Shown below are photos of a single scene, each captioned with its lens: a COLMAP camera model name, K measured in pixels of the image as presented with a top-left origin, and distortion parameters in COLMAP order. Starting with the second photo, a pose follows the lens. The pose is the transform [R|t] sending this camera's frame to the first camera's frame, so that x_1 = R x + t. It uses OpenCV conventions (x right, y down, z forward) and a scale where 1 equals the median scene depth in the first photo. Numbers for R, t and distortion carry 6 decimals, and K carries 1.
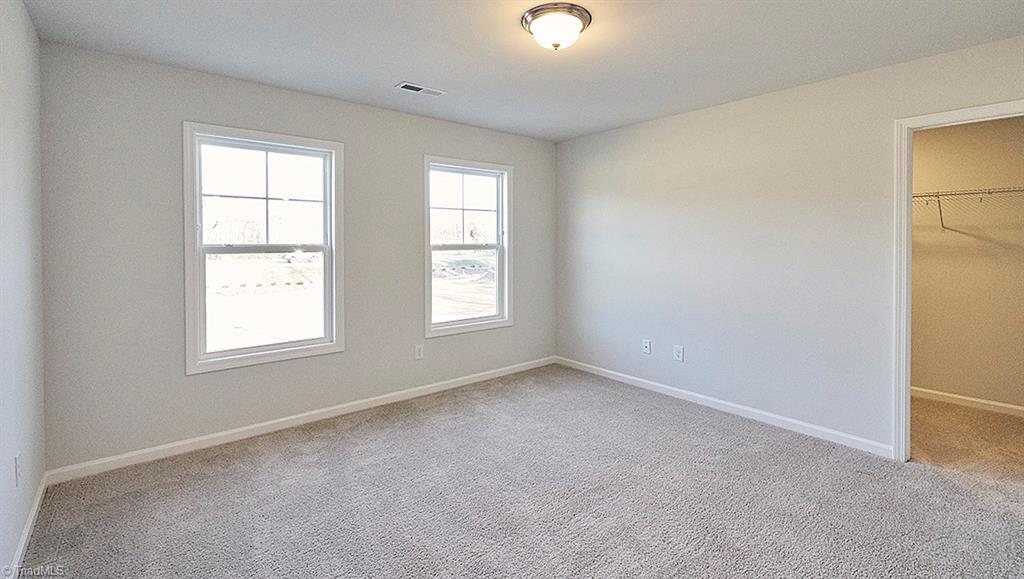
lens RADIAL K [[458.3, 0, 515.5], [0, 458.3, 296.8], [0, 0, 1]] dist [0.003731, -0.000697]
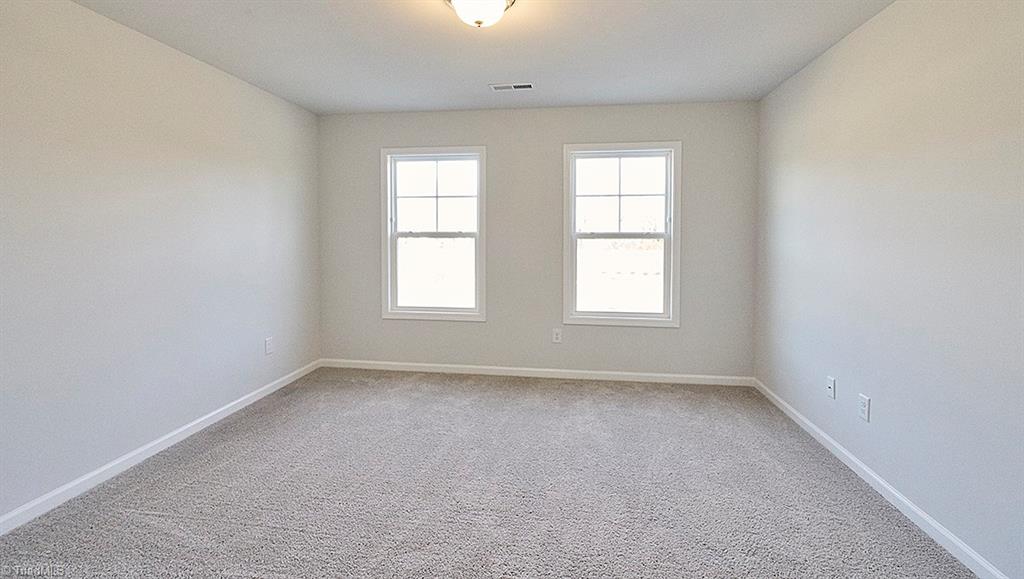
lens RADIAL K [[396.8, 0, 516.5], [0, 396.8, 282.0], [0, 0, 1]] dist [-0.002031, -0.000038]
pose [[0.675172, 0.097086, -0.731244, 0.340949], [-0.089817, 0.994745, 0.049141, -0.033842], [0.732172, 0.032499, 0.680344, 0.285078]]
